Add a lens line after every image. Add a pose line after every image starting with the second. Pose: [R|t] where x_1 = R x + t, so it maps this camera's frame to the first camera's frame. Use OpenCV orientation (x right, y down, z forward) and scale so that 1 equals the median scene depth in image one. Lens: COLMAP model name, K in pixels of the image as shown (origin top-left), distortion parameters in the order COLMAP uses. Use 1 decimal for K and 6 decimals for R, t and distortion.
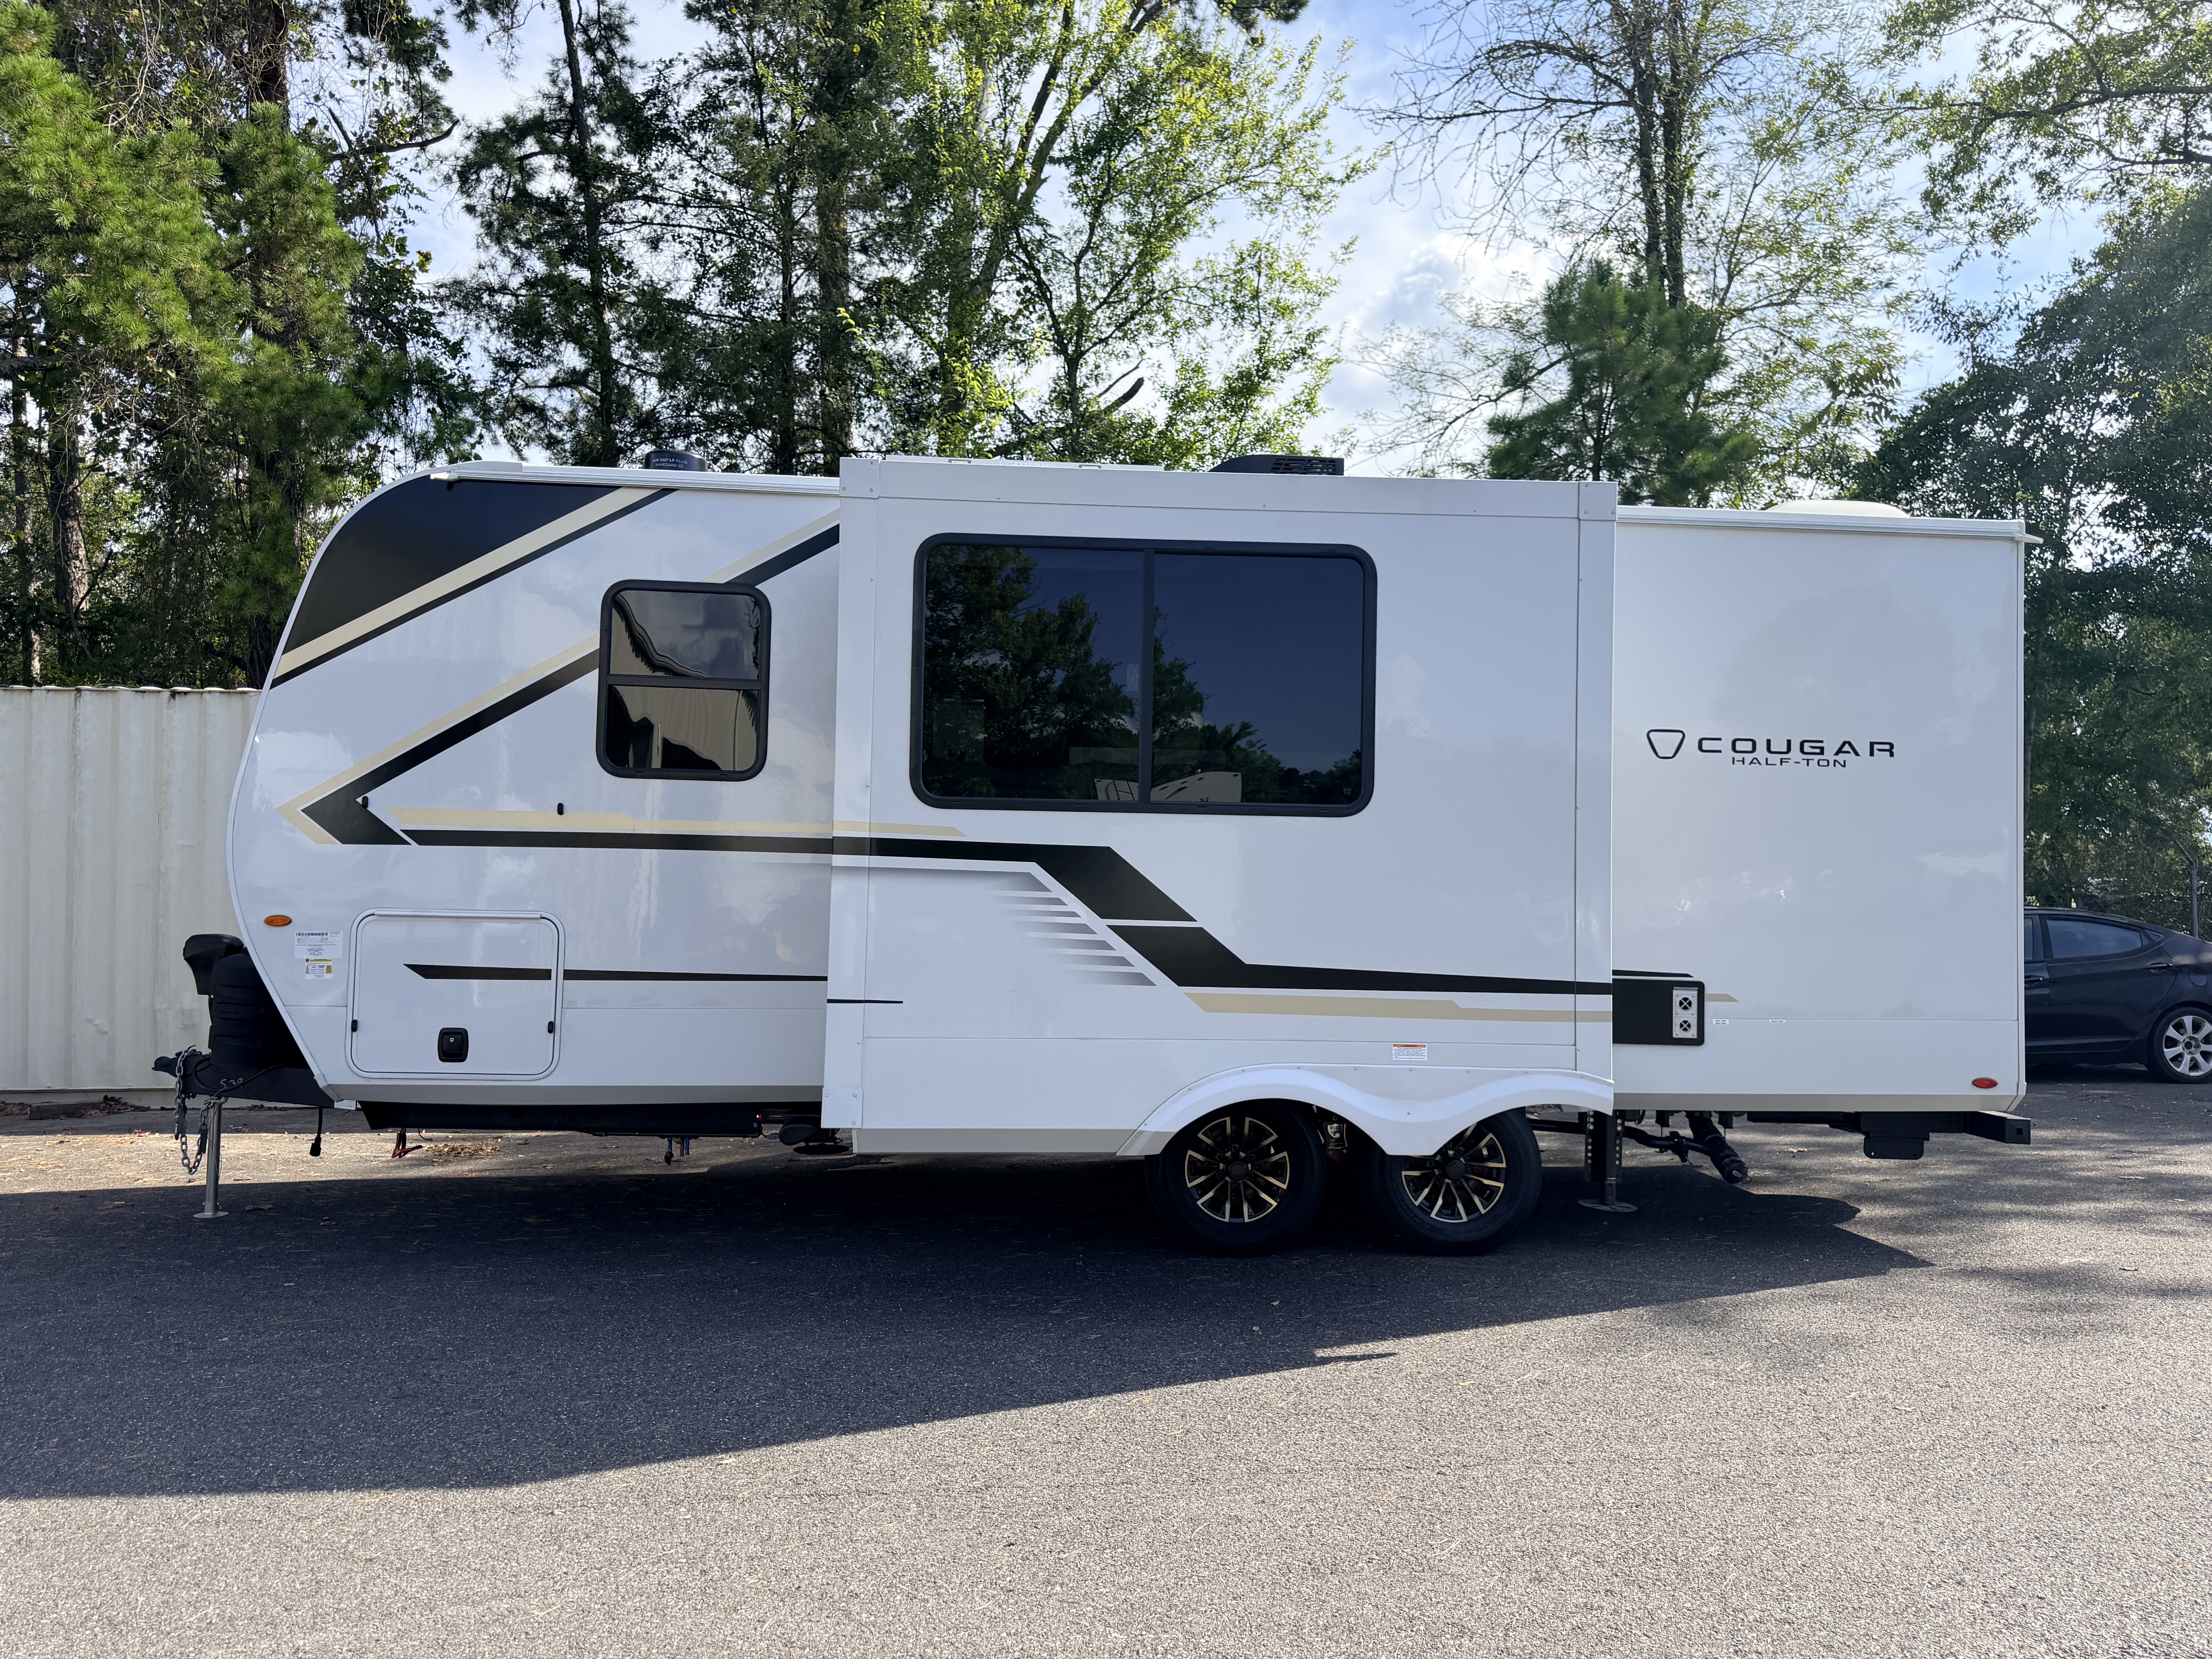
lens RADIAL K [[1562.5, 0, 1114.7], [0, 1562.5, 842.0], [0, 0, 1]] dist [0.078490, -0.109061]
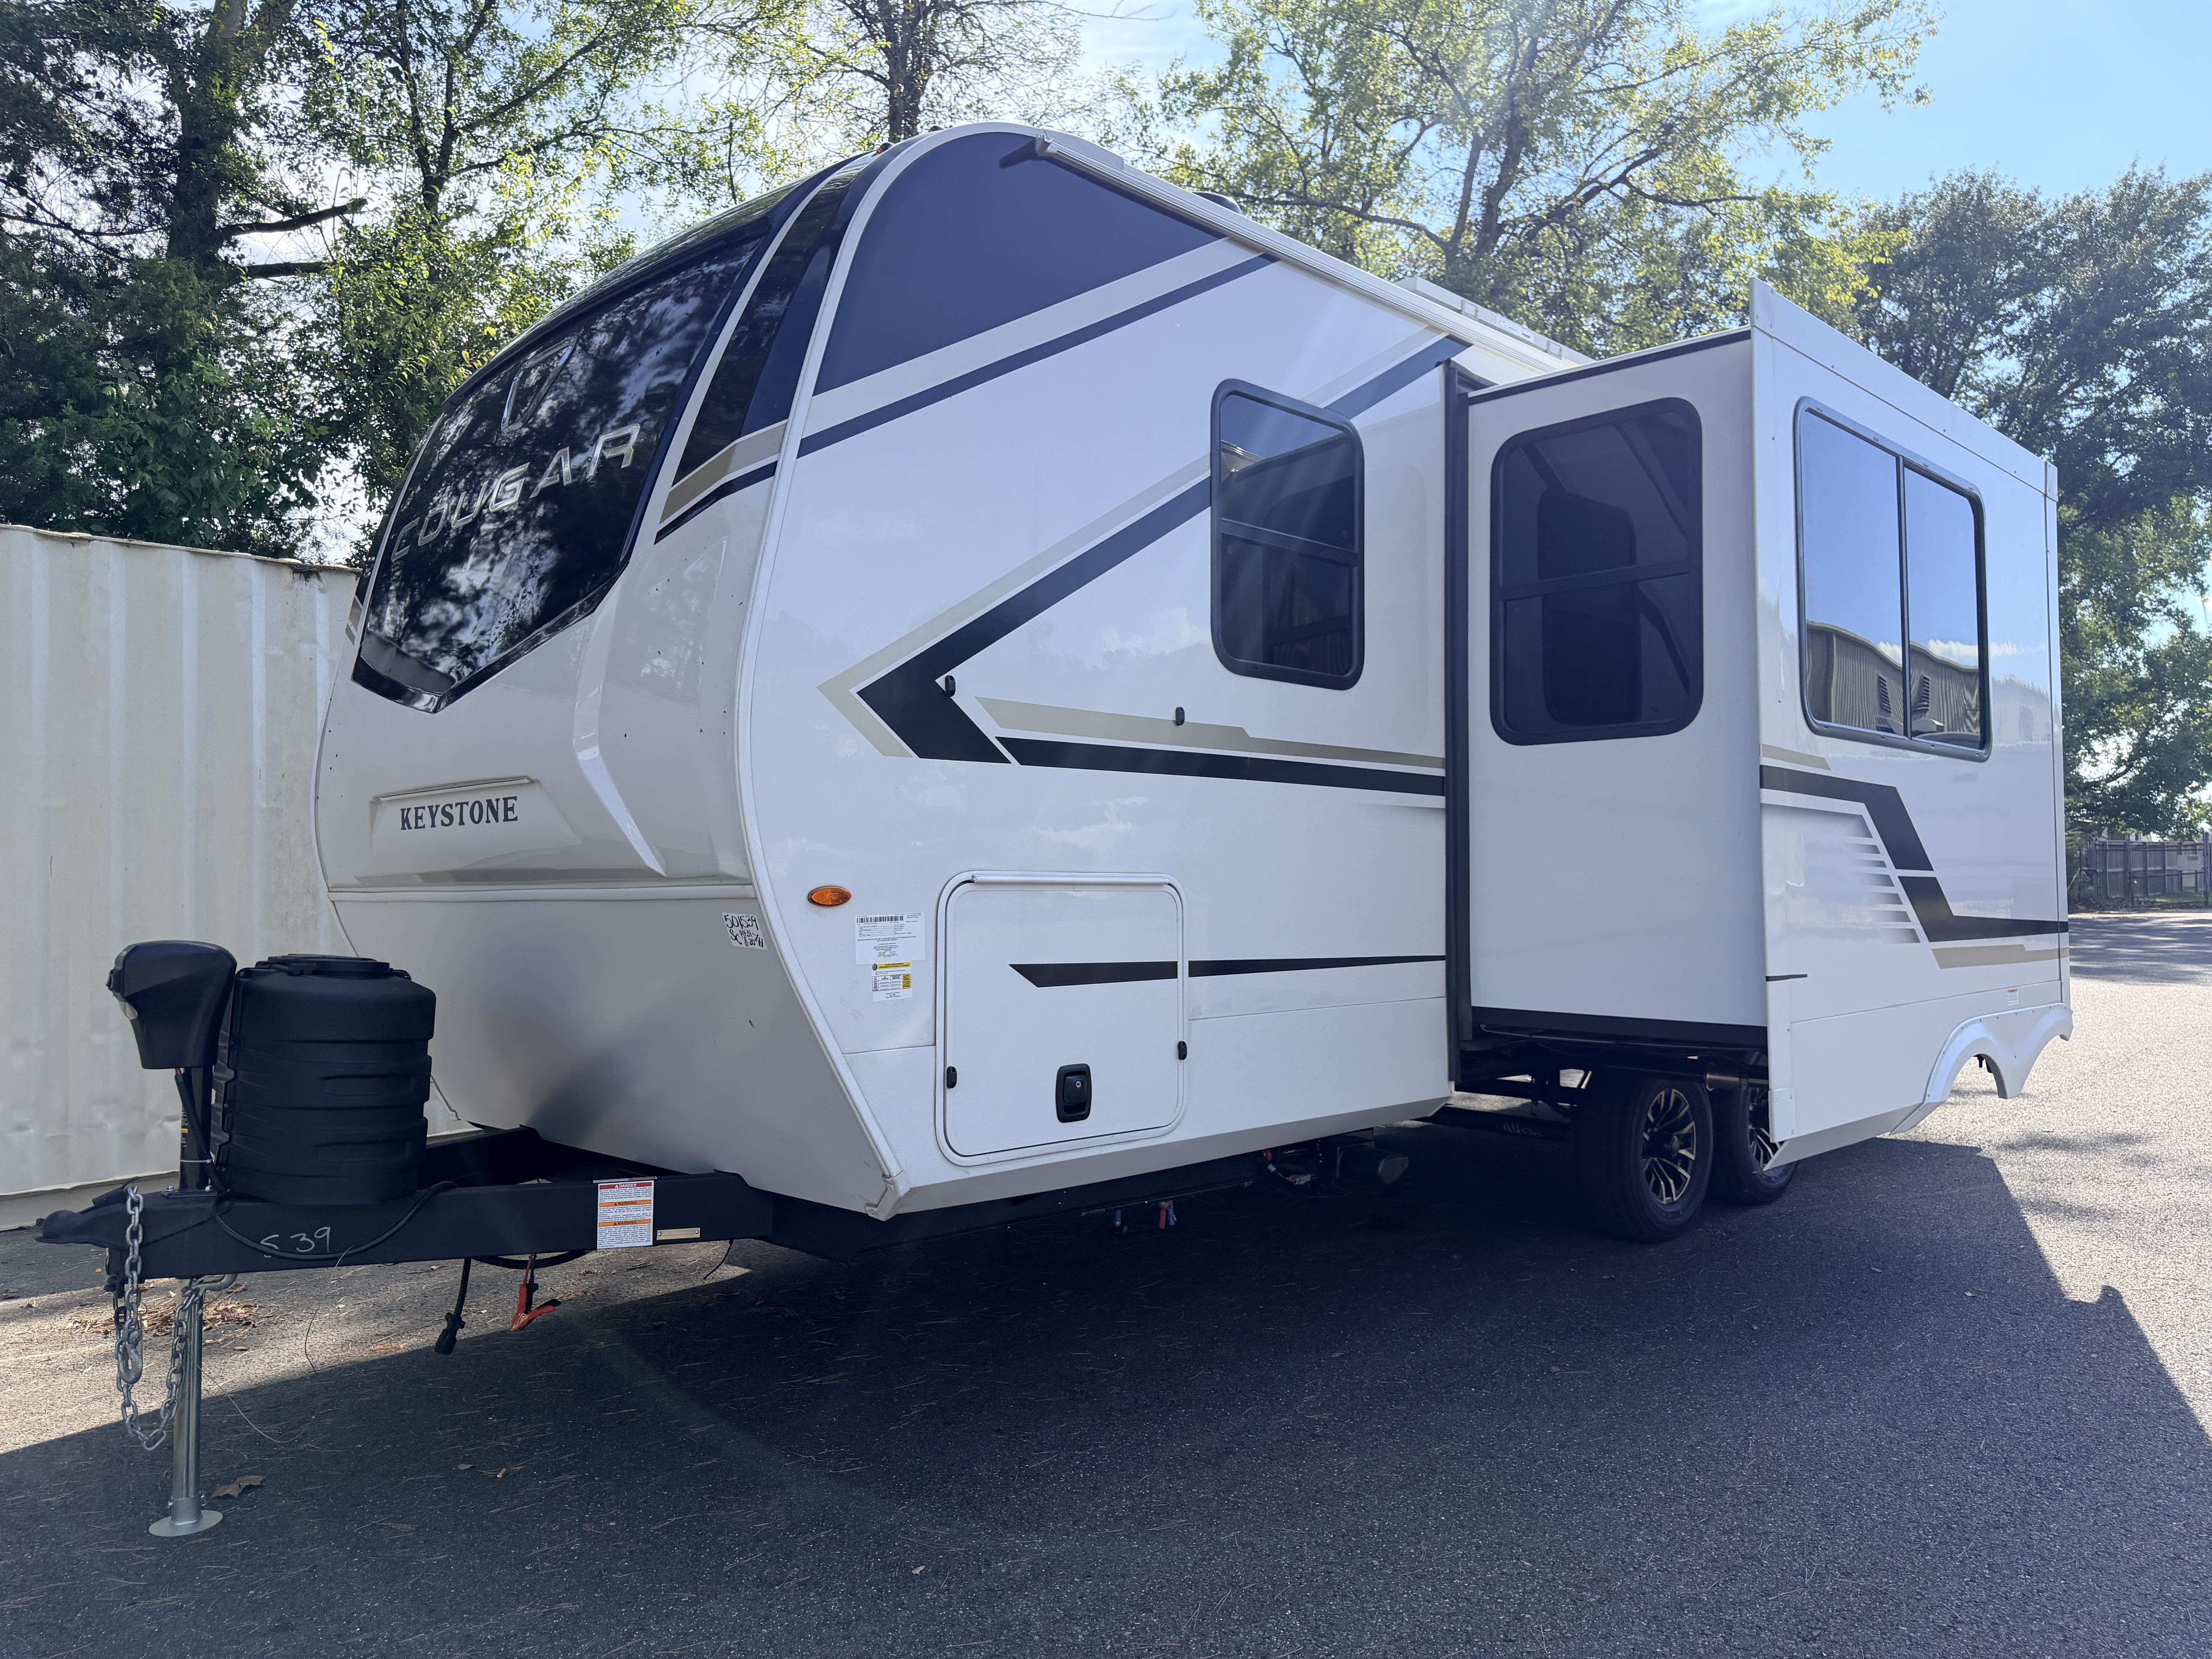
lens RADIAL K [[1562.5, 0, 1114.7], [0, 1562.5, 842.0], [0, 0, 1]] dist [0.078490, -0.109061]
pose [[0.752339, -0.000530, 0.658776, -0.800977], [-0.007690, 0.999924, 0.009586, 0.025376], [-0.658732, -0.012278, 0.752278, 0.534243]]
